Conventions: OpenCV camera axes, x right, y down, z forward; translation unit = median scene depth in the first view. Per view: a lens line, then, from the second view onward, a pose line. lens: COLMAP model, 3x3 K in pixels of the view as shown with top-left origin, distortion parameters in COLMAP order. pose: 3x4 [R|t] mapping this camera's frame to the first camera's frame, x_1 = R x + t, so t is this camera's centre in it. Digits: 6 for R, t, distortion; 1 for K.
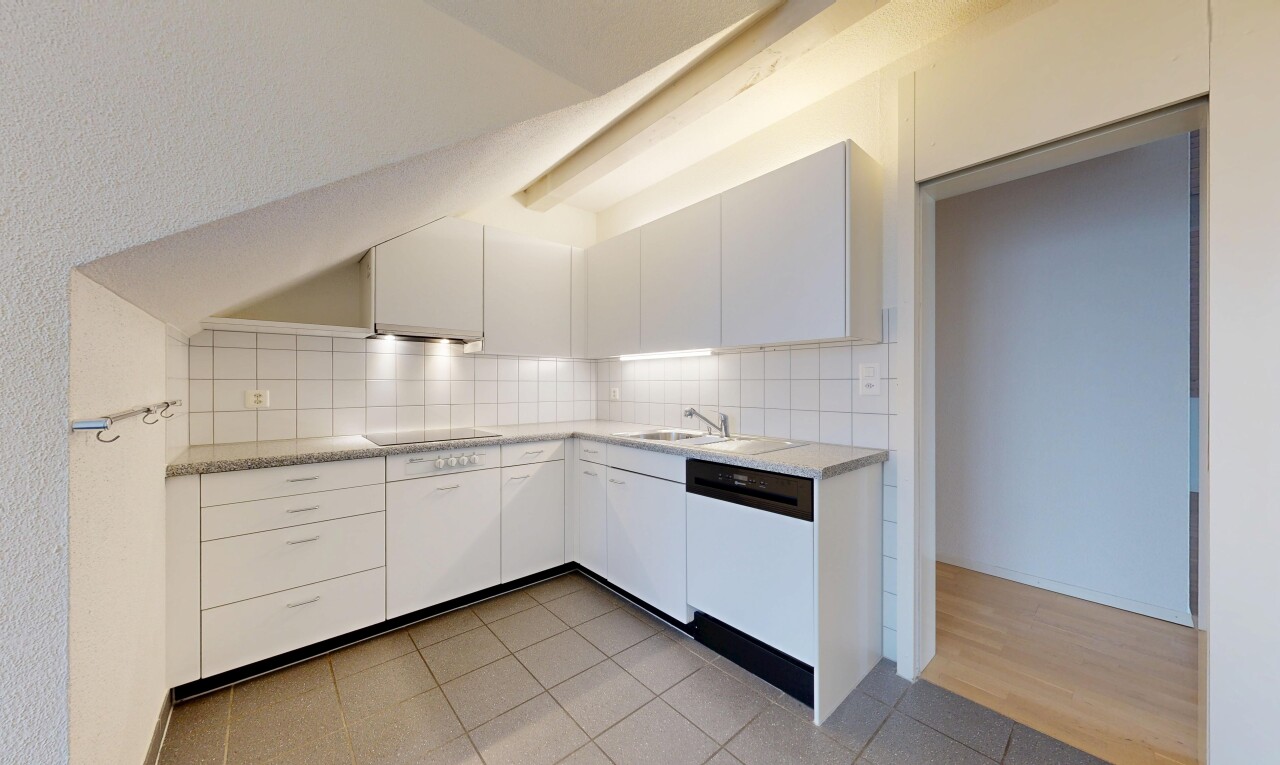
lens RADIAL K [[429.4, 0, 644.3], [0, 429.4, 384.3], [0, 0, 1]] dist [-0.009273, -0.000049]
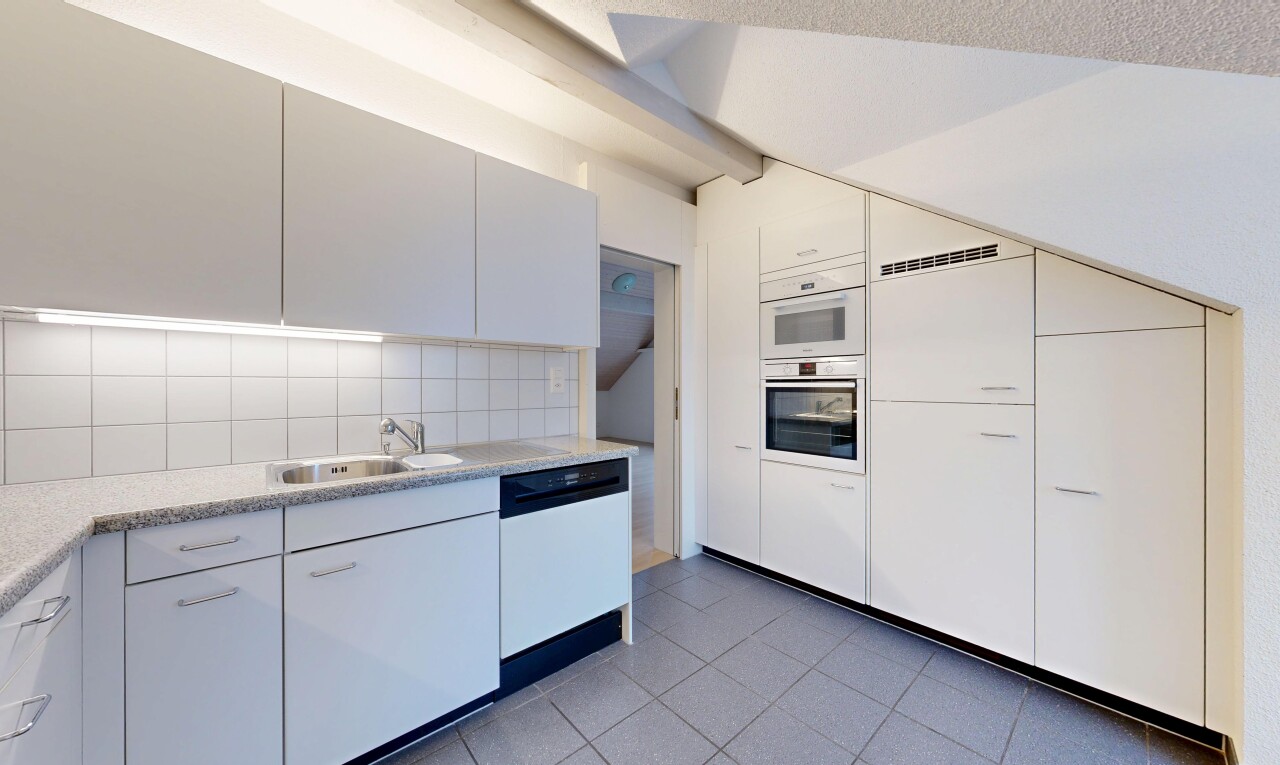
lens RADIAL K [[431.3, 0, 640.0], [0, 431.3, 382.5], [0, 0, 1]] dist [-0.000227, -0.000025]
pose [[0.003826, 0.002165, 0.999990, -0.708824], [-0.002156, 0.999995, -0.002157, -0.002254], [-0.999990, -0.002148, 0.003830, 0.746728]]
